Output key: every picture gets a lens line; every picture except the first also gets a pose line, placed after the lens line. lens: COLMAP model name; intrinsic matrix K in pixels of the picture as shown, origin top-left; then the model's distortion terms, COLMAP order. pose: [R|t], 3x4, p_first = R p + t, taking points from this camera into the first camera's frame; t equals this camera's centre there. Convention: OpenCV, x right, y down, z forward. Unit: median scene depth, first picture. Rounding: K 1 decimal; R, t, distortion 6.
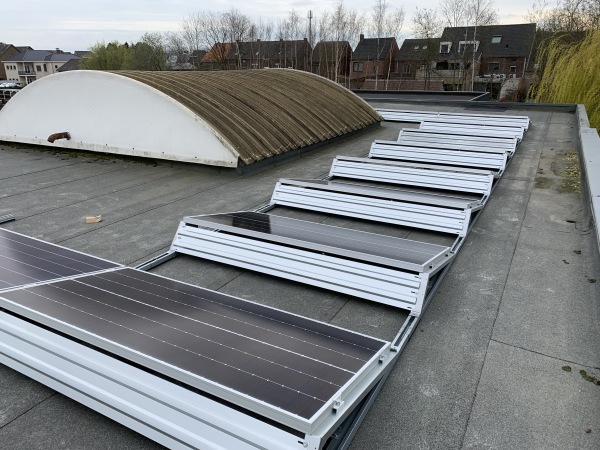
lens RADIAL K [[452.1, 0, 289.3], [0, 452.1, 229.2], [0, 0, 1]] dist [0.033179, -0.028887]
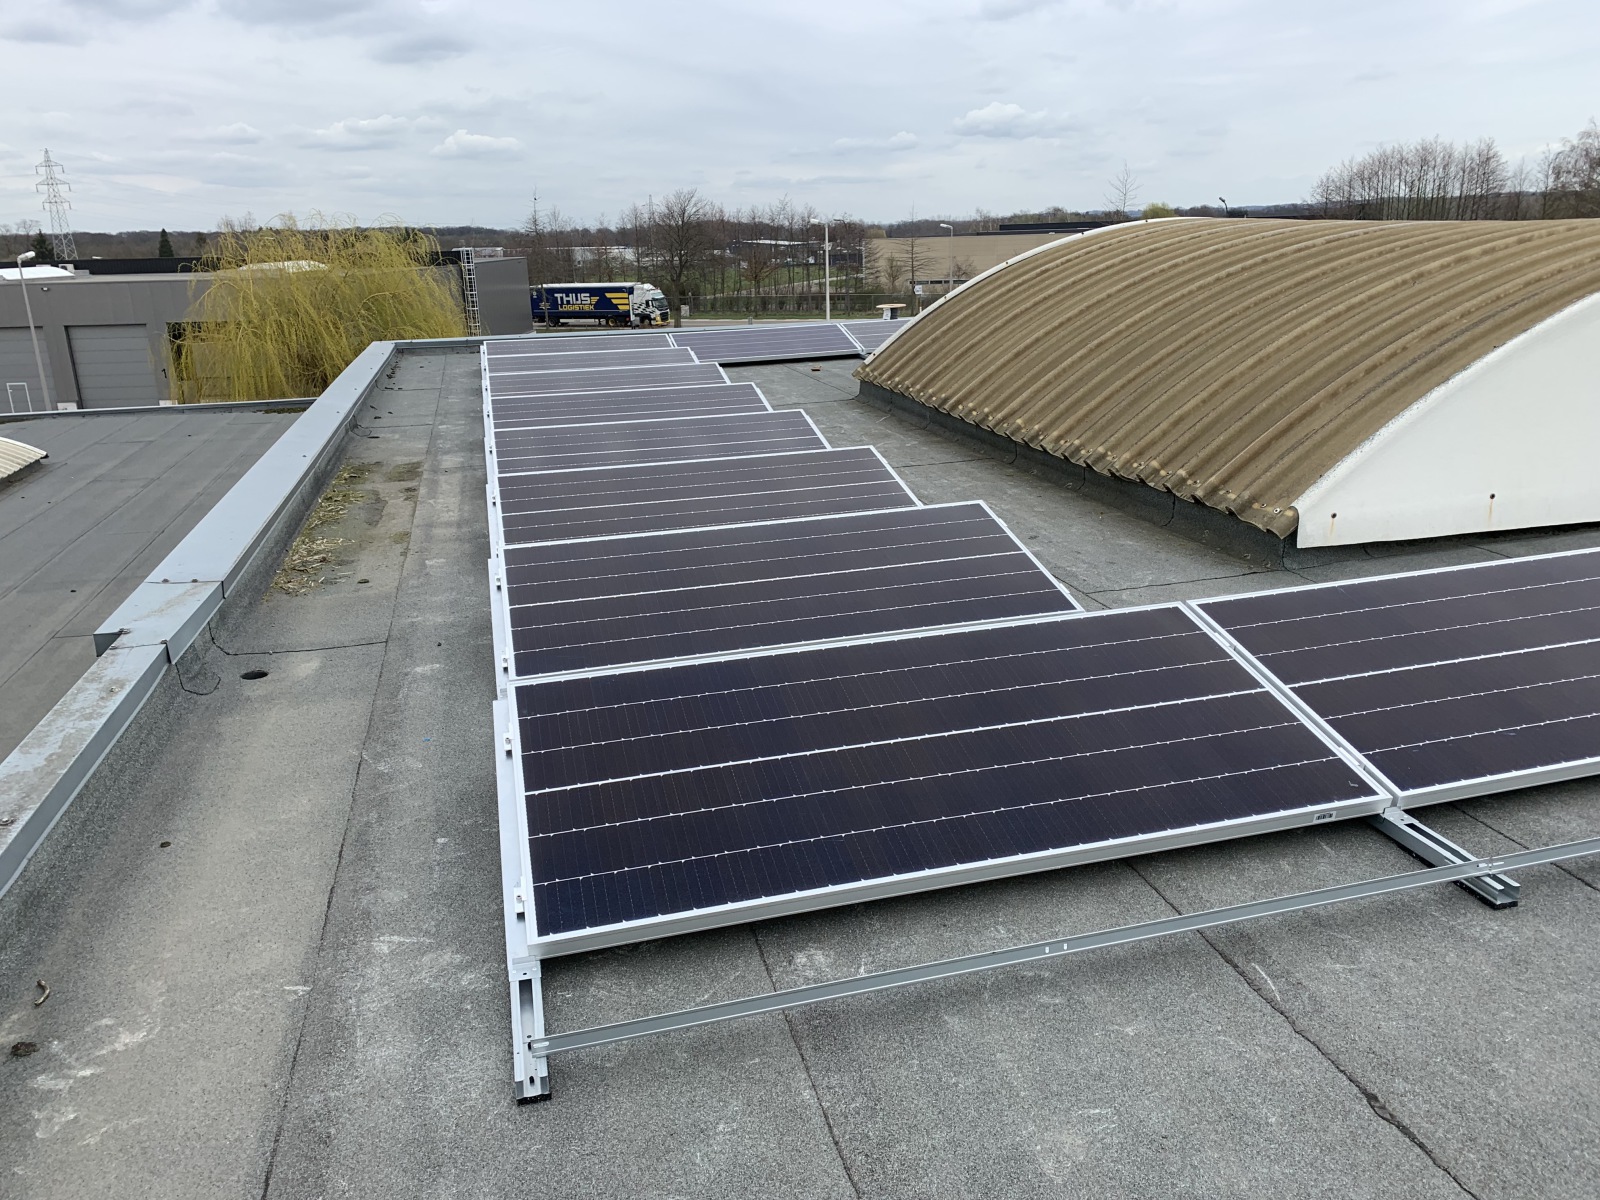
lens RADIAL K [[1205.5, 0, 799.2], [0, 1205.5, 602.3], [0, 0, 1]] dist [0.033179, -0.028887]
pose [[-0.715999, 0.221169, -0.662140, 1.047884], [-0.216980, 0.831005, 0.512202, -0.677242], [0.663525, 0.510407, -0.547009, 1.886196]]
